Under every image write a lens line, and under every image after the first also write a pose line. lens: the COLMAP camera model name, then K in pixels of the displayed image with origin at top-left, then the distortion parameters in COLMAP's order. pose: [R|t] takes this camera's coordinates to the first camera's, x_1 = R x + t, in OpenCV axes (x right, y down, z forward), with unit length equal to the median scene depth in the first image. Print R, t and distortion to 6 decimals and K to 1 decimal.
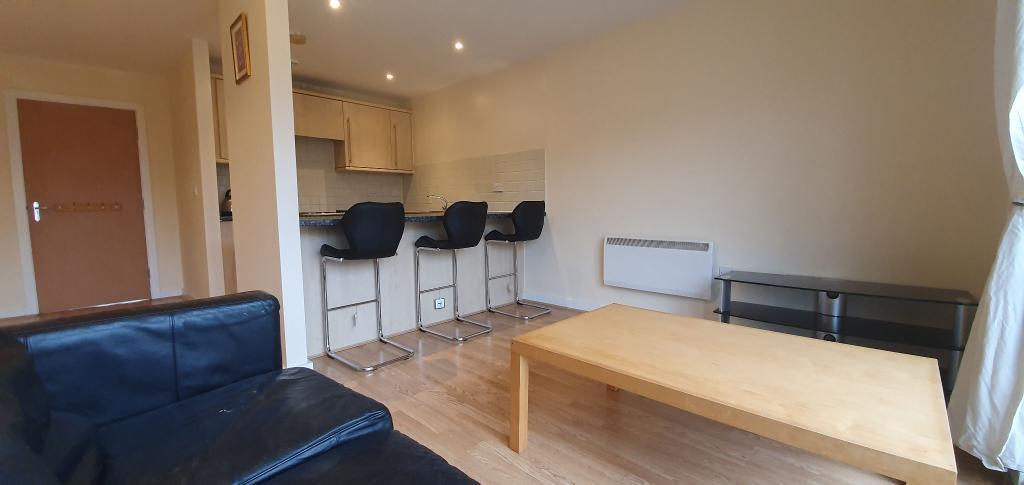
lens RADIAL K [[409.3, 0, 508.0], [0, 409.3, 239.8], [0, 0, 1]] dist [0.001231, -0.011068]
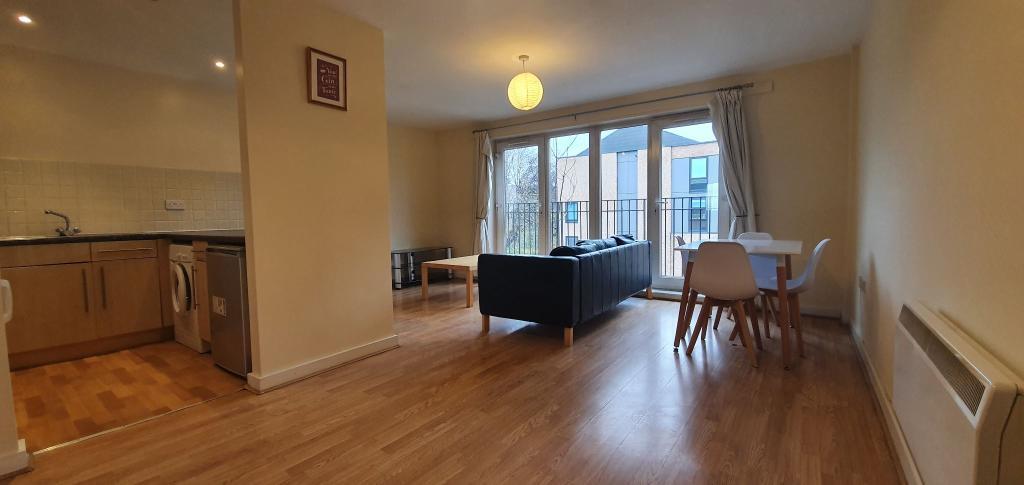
lens RADIAL K [[413.4, 0, 529.3], [0, 413.4, 240.4], [0, 0, 1]] dist [0.000305, -0.011900]
pose [[-0.156553, -0.045859, 0.986604, -1.321906], [0.104436, 0.992553, 0.062707, -0.032901], [-0.982132, 0.112854, -0.150598, 0.490513]]
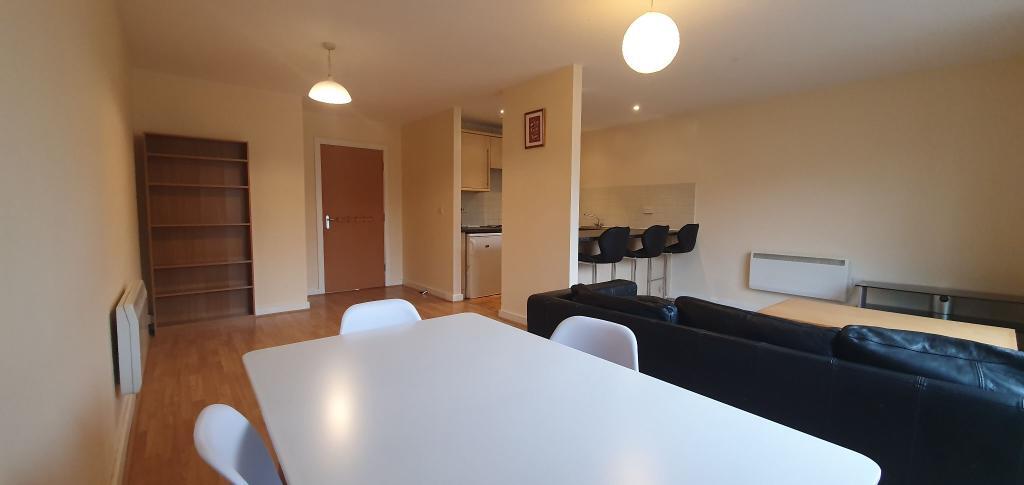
lens RADIAL K [[409.3, 0, 508.0], [0, 409.3, 239.8], [0, 0, 1]] dist [0.001231, -0.011068]
pose [[0.992949, 0.027459, -0.115322, -0.396645], [-0.029130, 0.999493, -0.012827, -0.007442], [0.114912, 0.016096, 0.993245, -0.411551]]
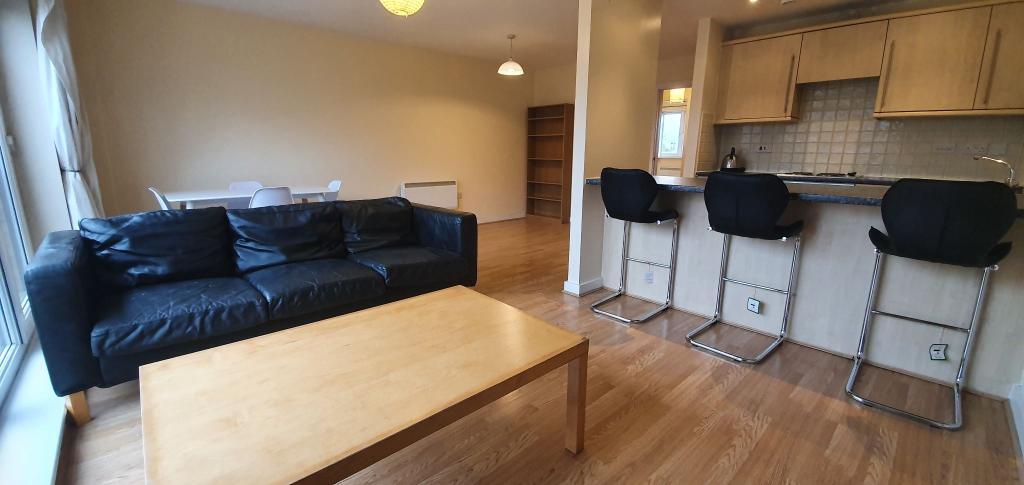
lens RADIAL K [[409.3, 0, 508.0], [0, 409.3, 239.8], [0, 0, 1]] dist [0.001231, -0.011068]
pose [[-0.064782, 0.223821, -0.972475, 0.574149], [-0.089063, 0.969336, 0.229031, -0.095086], [0.993917, 0.101448, -0.042862, 0.568047]]
